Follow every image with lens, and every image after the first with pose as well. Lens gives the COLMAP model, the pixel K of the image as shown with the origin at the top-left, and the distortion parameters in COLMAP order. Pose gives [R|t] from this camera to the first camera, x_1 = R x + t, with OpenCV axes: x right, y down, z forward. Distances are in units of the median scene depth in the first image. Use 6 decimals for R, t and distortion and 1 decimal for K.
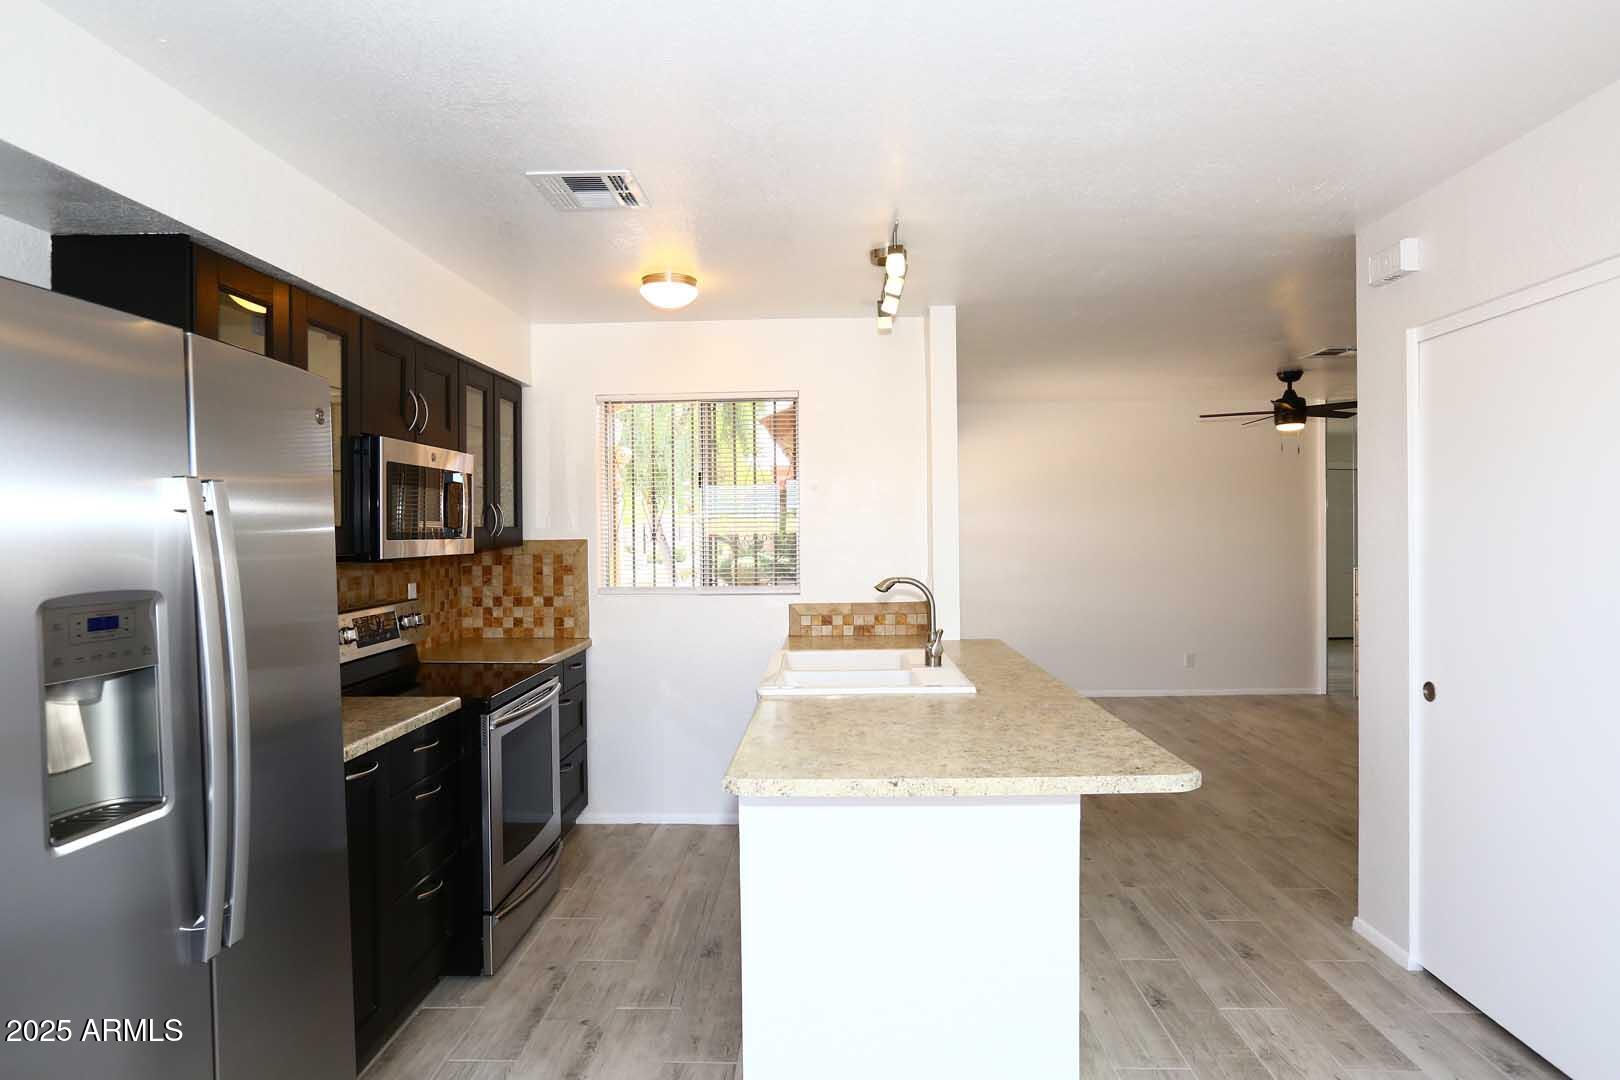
lens RADIAL K [[983.2, 0, 811.4], [0, 983.2, 538.9], [0, 0, 1]] dist [0.004997, 0.007452]
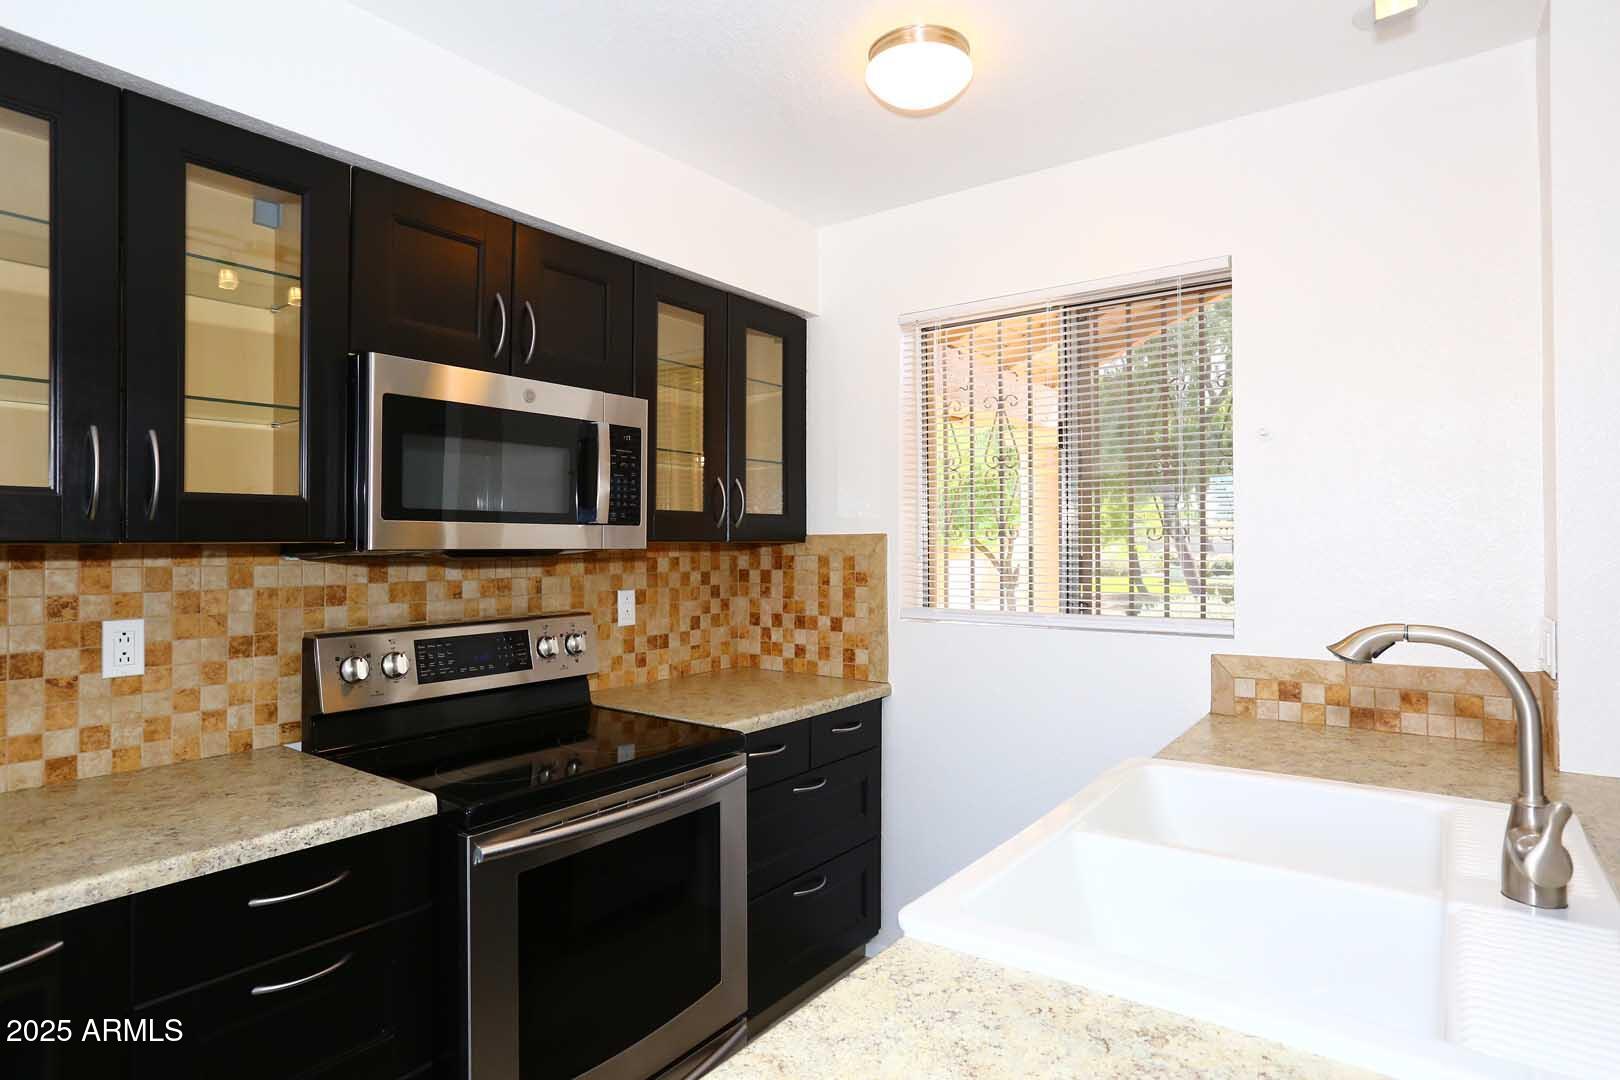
lens RADIAL K [[887.2, 0, 808.3], [0, 887.2, 534.5], [0, 0, 1]] dist [-0.023985, 0.000912]
pose [[0.817942, -0.001046, -0.575300, 0.073800], [-0.010289, 0.999812, -0.016447, 0.011416], [0.575209, 0.019372, 0.817777, 0.480517]]
